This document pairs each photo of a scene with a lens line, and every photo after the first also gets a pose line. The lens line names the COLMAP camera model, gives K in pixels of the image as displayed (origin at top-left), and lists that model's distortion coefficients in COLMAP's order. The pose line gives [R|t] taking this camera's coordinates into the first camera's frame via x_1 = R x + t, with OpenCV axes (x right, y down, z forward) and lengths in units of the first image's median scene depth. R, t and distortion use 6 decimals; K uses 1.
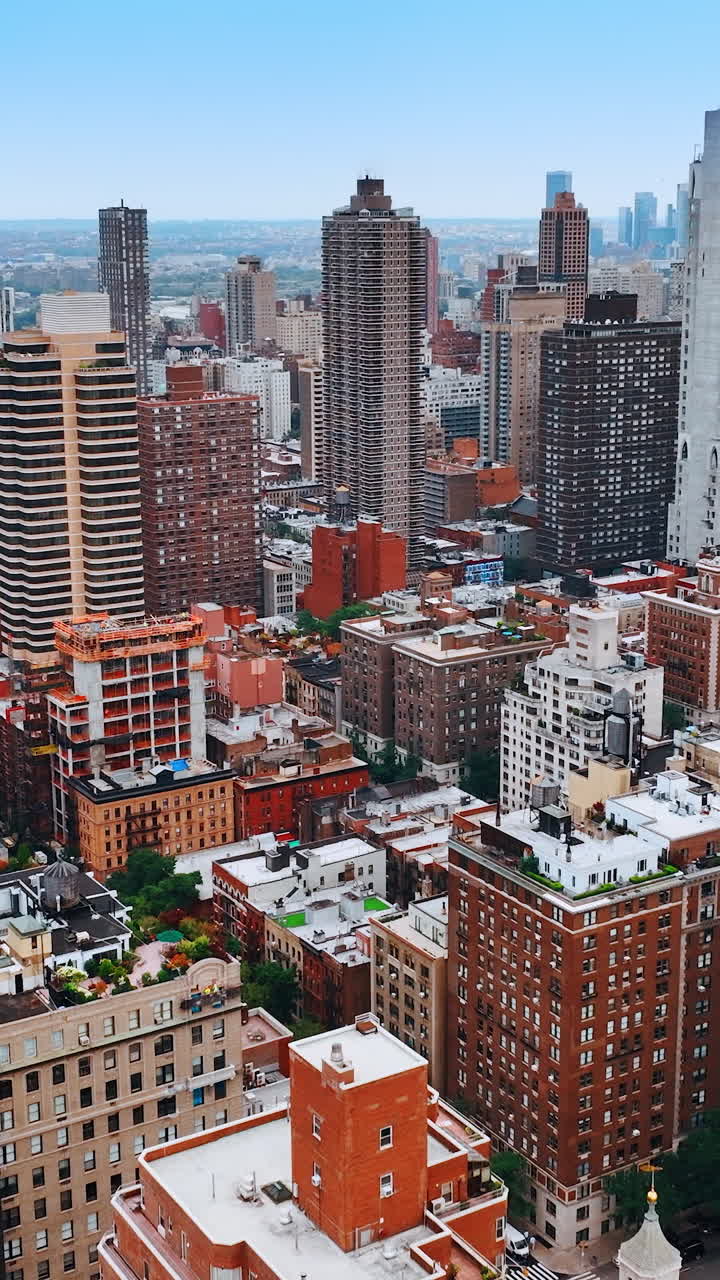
lens RADIAL K [[1652.7, 0, 360.3], [0, 1652.7, 639.6], [0, 0, 1]] dist [0.015335, 0.000000]
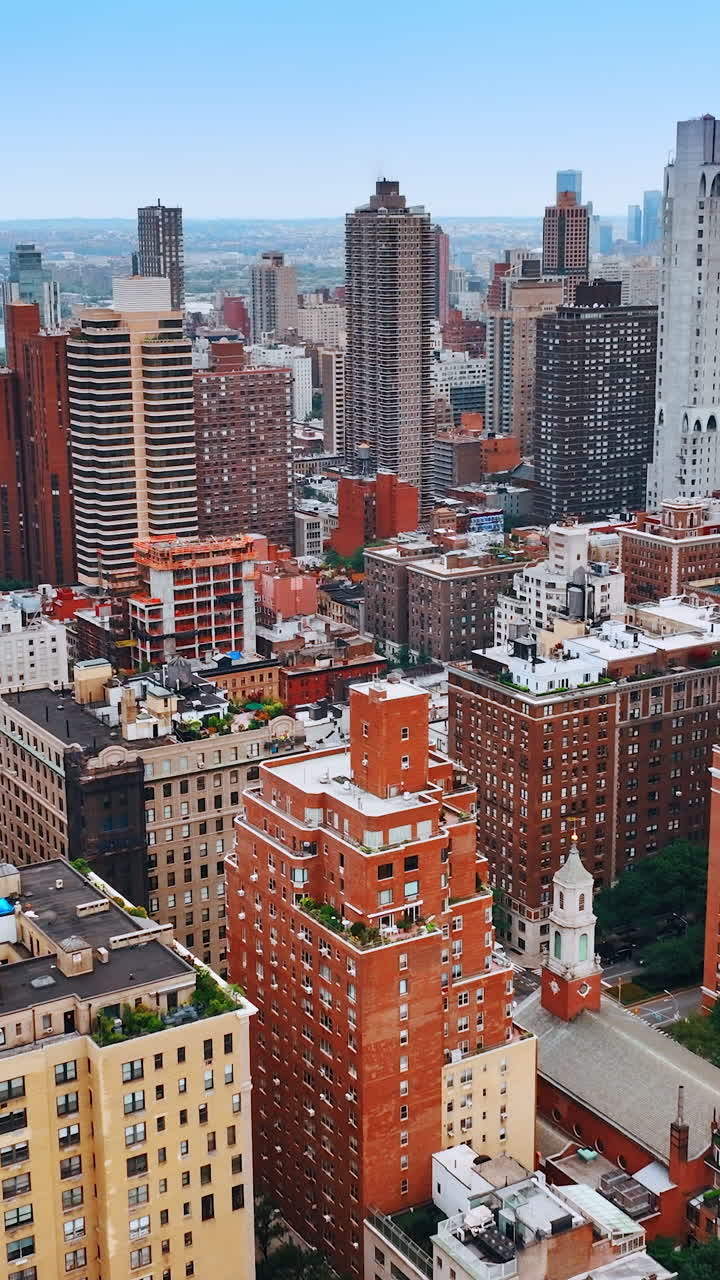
lens RADIAL K [[1652.7, 0, 360.5], [0, 1652.7, 639.8], [0, 0, 1]] dist [0.015335, 0.000000]
pose [[0.999969, 0.000038, -0.007811, -0.004759], [-0.000032, 1.000000, 0.000775, 0.052423], [0.007811, -0.000774, 0.999969, -0.199127]]
